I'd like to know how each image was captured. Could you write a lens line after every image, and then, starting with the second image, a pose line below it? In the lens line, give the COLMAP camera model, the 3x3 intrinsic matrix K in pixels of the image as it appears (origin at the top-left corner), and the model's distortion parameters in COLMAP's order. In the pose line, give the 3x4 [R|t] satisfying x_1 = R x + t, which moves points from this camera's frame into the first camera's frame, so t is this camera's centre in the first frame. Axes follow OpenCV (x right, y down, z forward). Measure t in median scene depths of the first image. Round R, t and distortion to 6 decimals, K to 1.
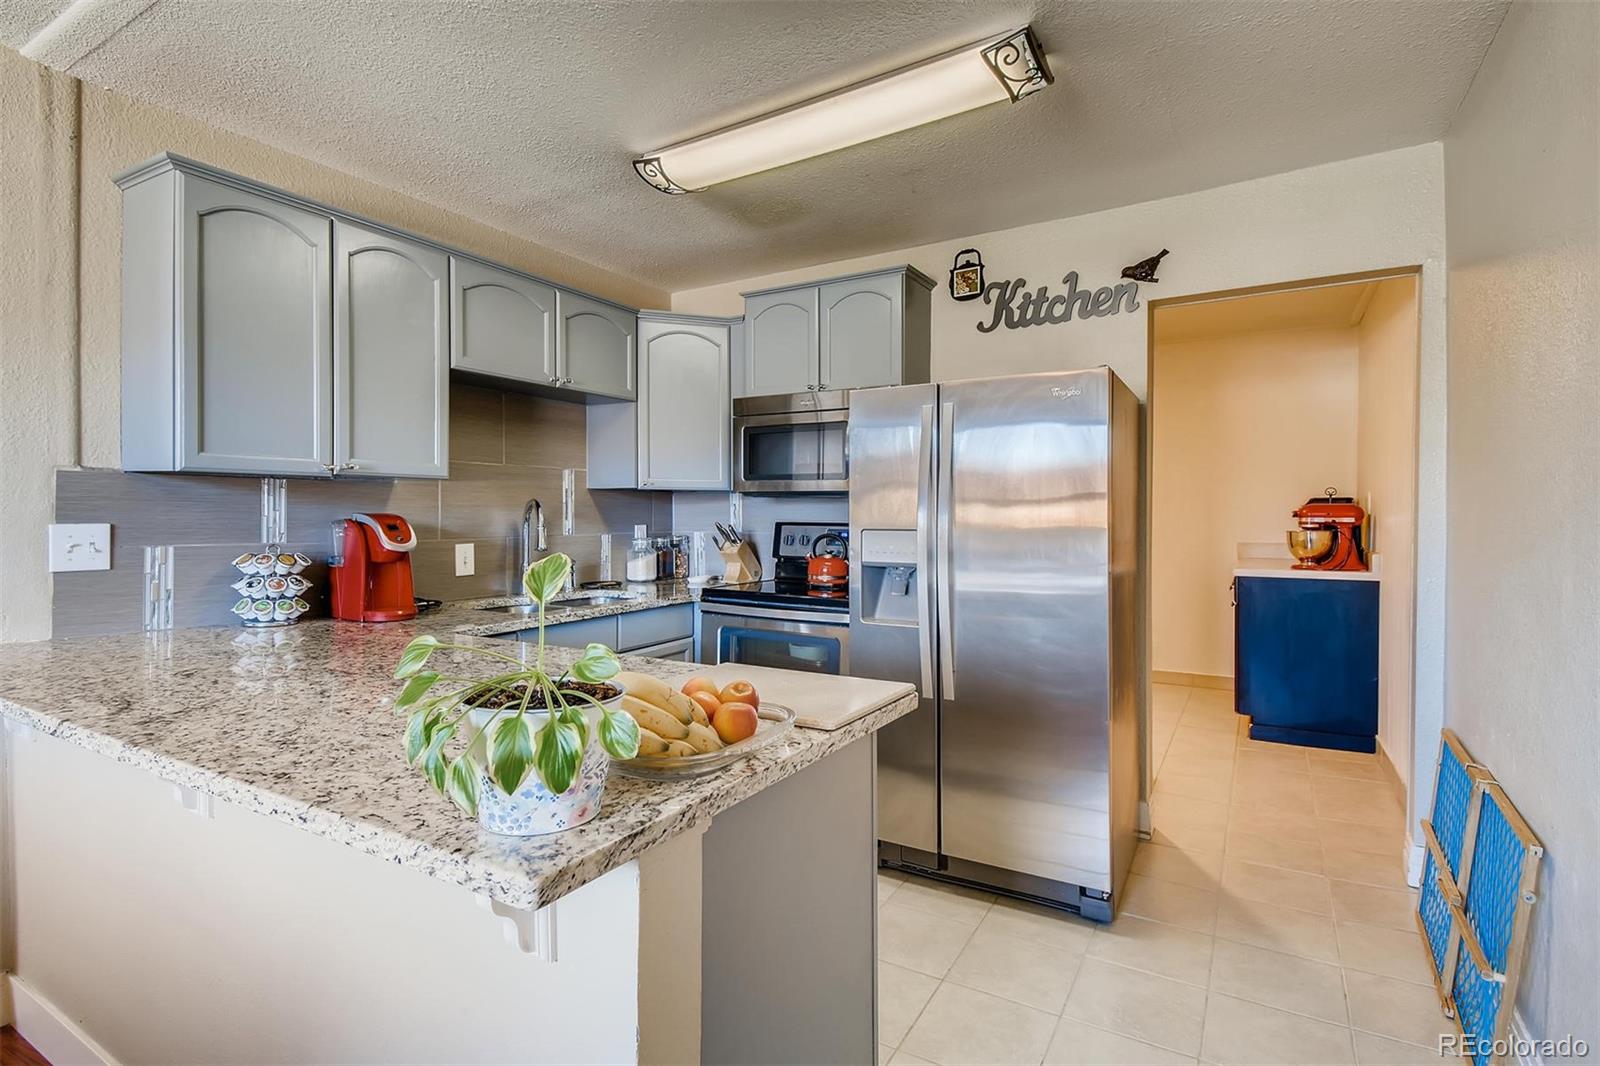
lens RADIAL K [[789.5, 0, 800.9], [0, 789.5, 518.5], [0, 0, 1]] dist [0.012909, -0.001675]
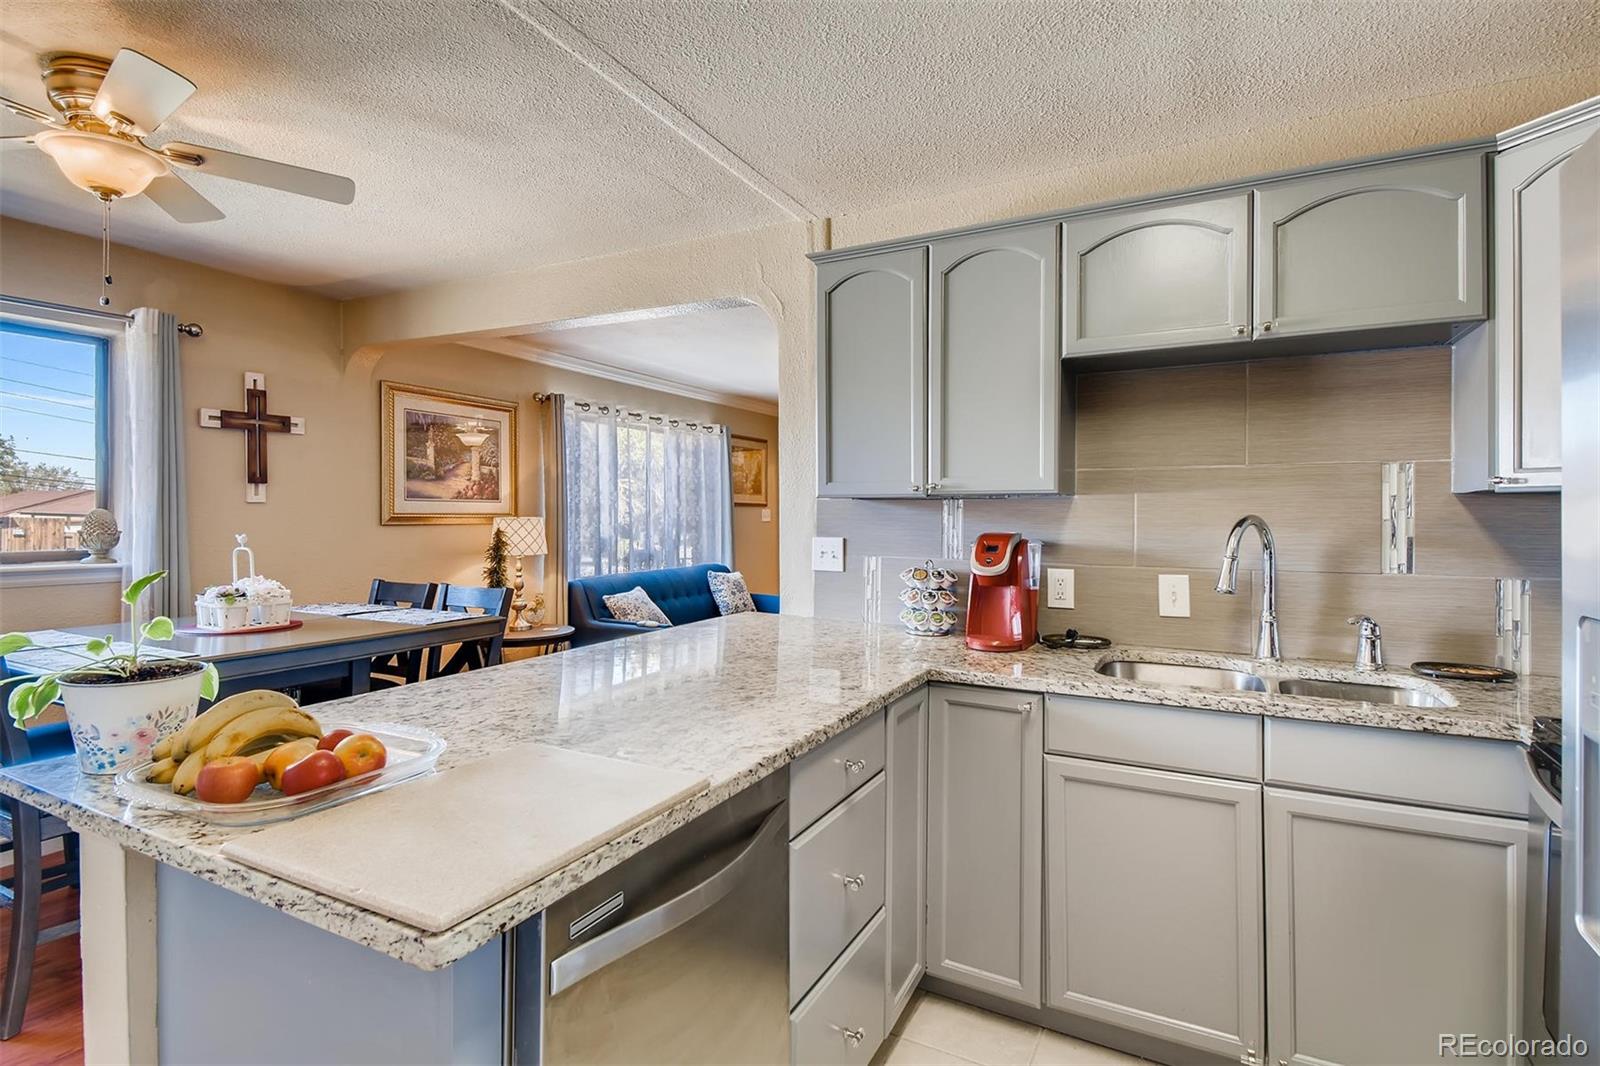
lens RADIAL K [[789.5, 0, 798.8], [0, 789.5, 524.9], [0, 0, 1]] dist [0.012909, -0.001675]
pose [[0.046272, 0.010491, -0.998874, 0.371668], [-0.012261, 0.999875, 0.009933, -0.022035], [0.998854, 0.011787, 0.046395, 0.702278]]
